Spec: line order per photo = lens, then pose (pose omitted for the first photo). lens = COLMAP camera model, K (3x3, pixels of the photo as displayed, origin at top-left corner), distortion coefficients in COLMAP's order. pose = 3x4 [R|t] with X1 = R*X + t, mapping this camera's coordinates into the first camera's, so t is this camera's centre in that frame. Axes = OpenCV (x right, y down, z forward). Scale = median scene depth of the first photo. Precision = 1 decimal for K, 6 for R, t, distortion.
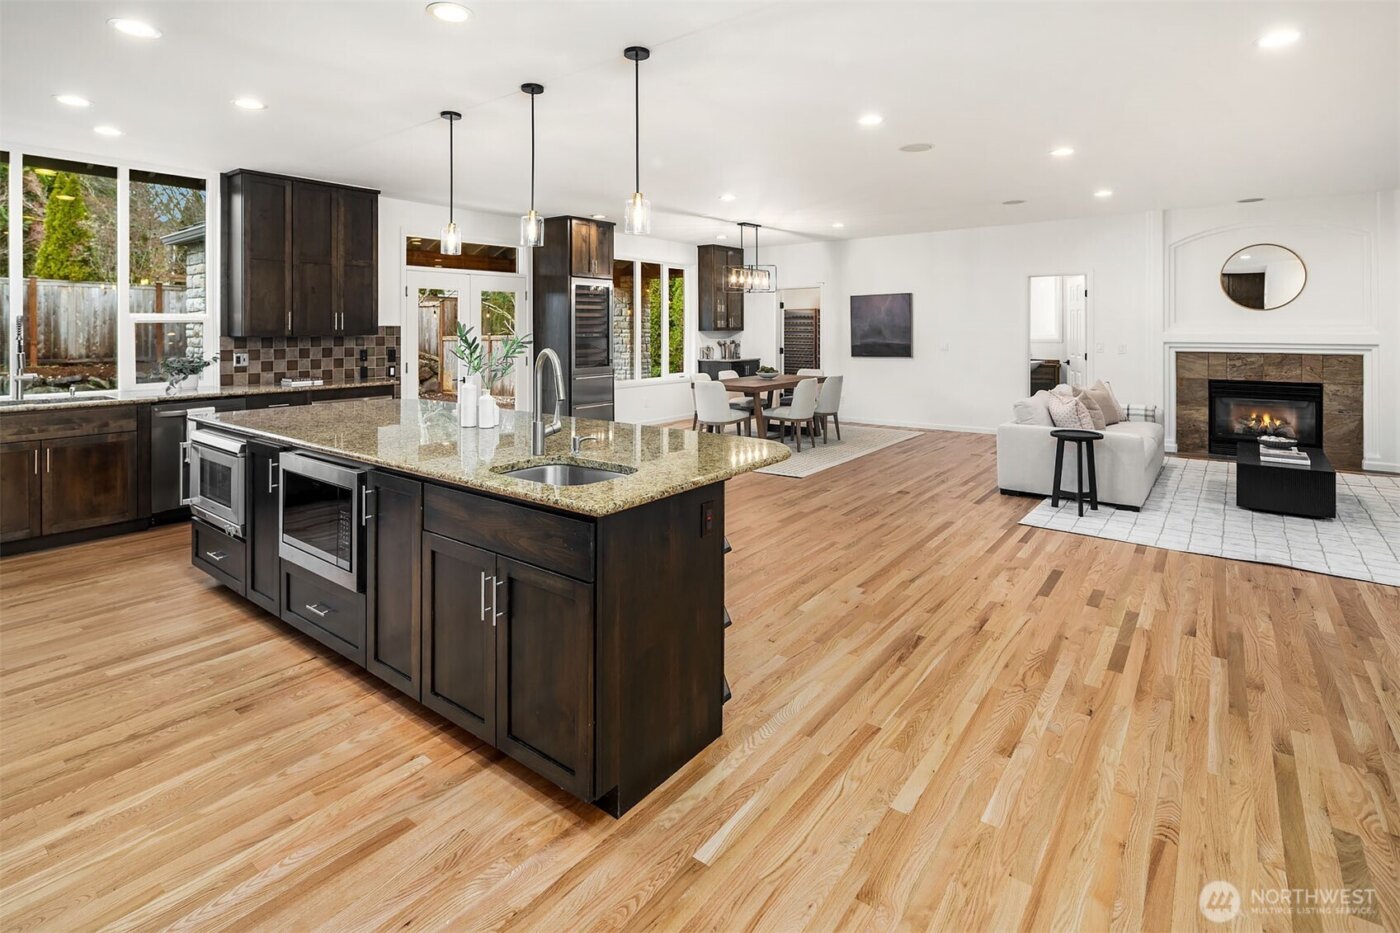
lens RADIAL K [[694.1, 0, 669.9], [0, 694.1, 335.3], [0, 0, 1]] dist [0.003713, -0.004885]
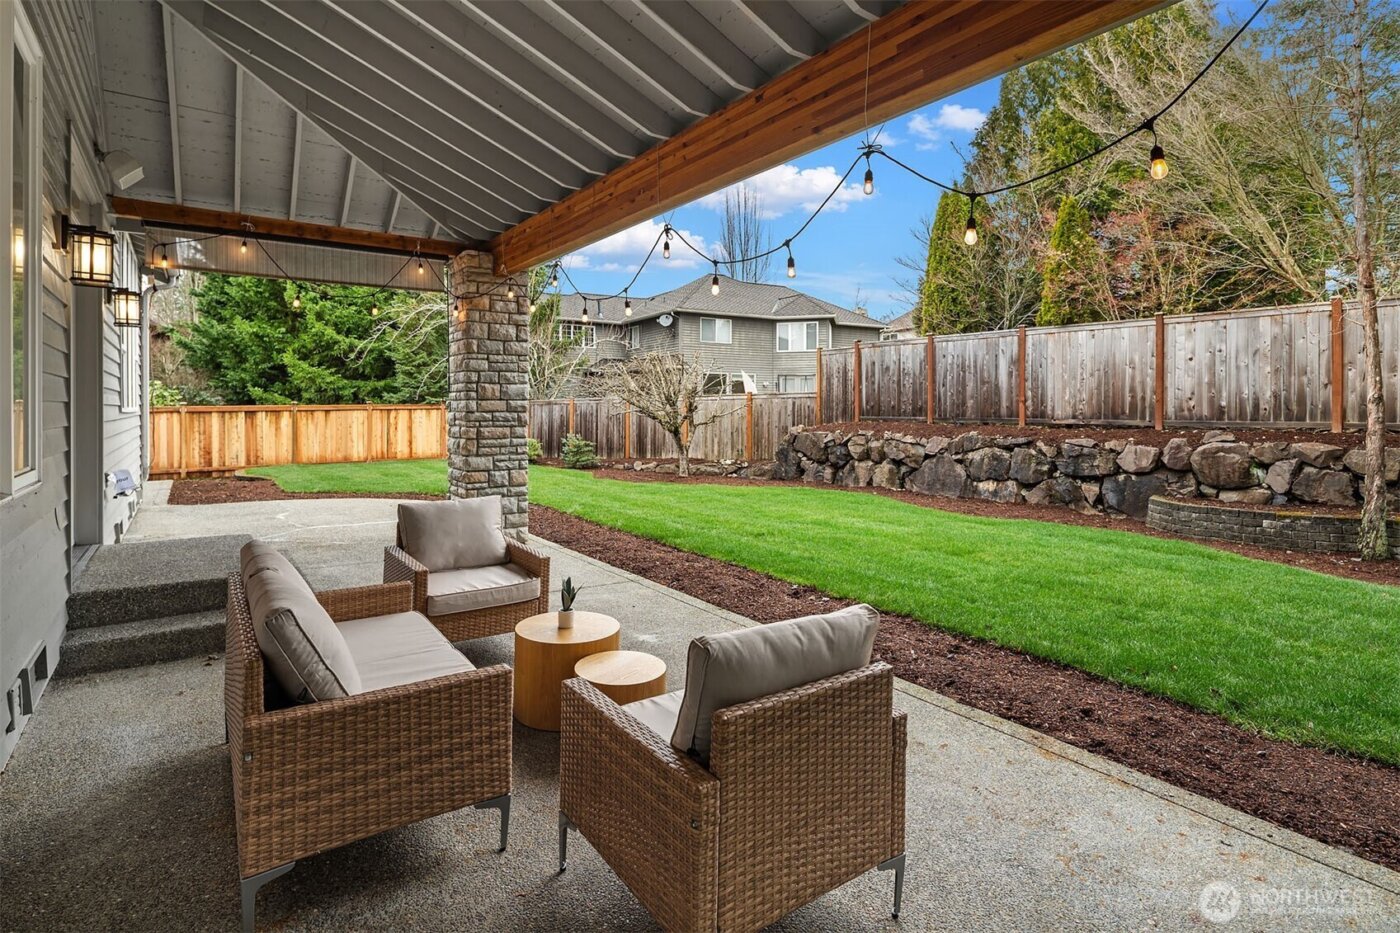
lens RADIAL K [[694.1, 0, 665.9], [0, 694.1, 403.8], [0, 0, 1]] dist [0.003713, -0.004885]
pose [[-0.272925, -0.008355, -0.961999, 0.171031], [-0.016375, 0.999858, -0.004038, 0.063453], [0.961896, 0.014651, -0.273023, 1.853396]]
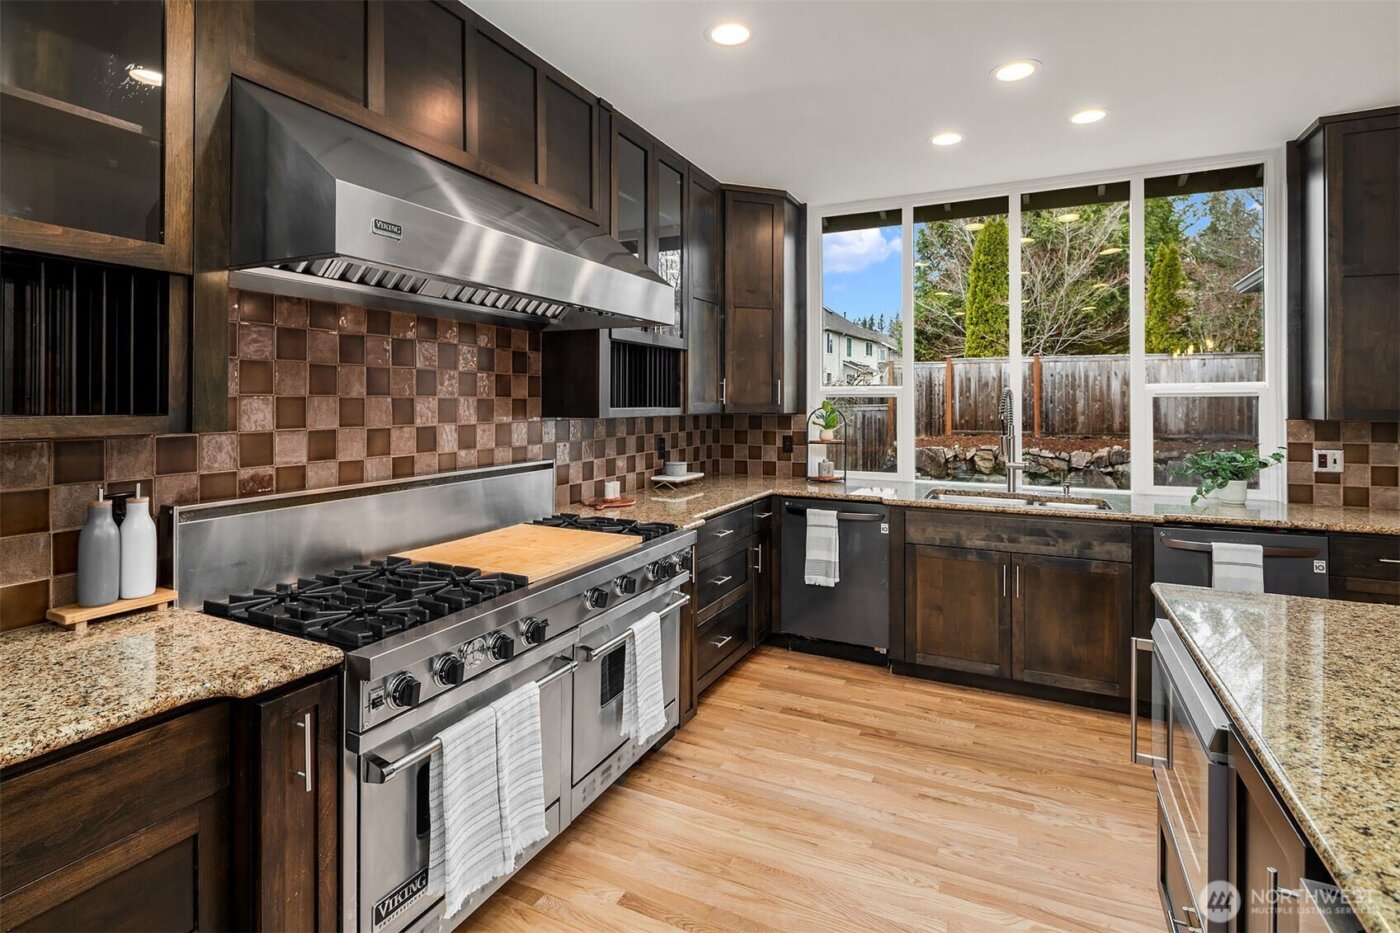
lens RADIAL K [[694.1, 0, 701.5], [0, 694.1, 396.9], [0, 0, 1]] dist [0.003713, -0.004885]
pose [[0.232138, -0.004361, -0.972673, -0.156288], [-0.012307, 0.999897, -0.007420, -0.006073], [0.972605, 0.013693, 0.232060, 0.313353]]
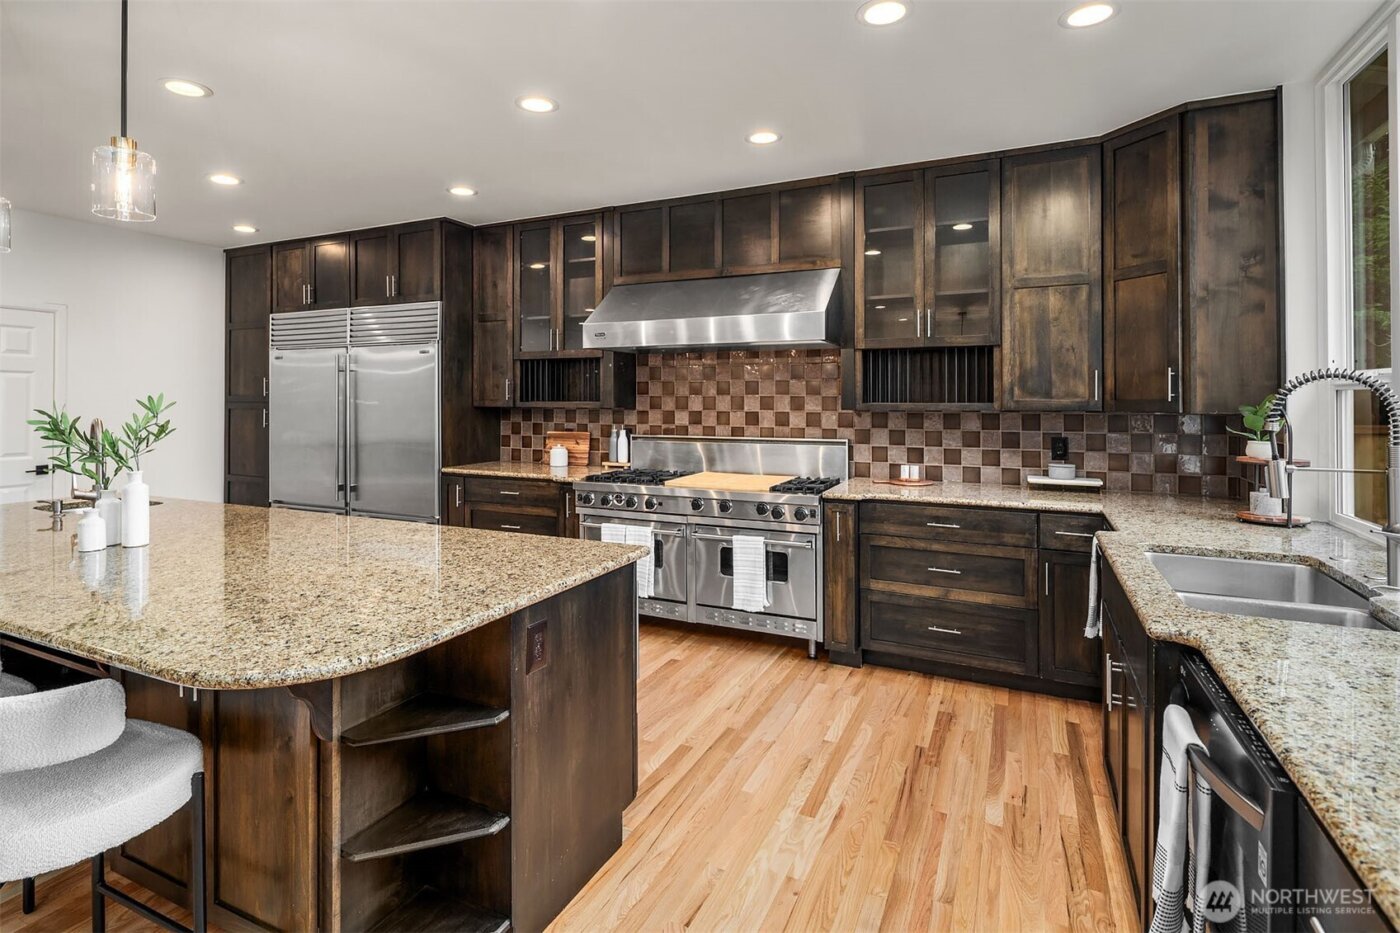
lens RADIAL K [[694.1, 0, 677.5], [0, 694.1, 387.7], [0, 0, 1]] dist [0.003713, -0.004885]
pose [[-0.974981, -0.006758, -0.222184, -0.326354], [-0.004256, 0.999922, -0.011741, -0.006202], [0.222246, -0.010502, -0.974934, 0.890579]]
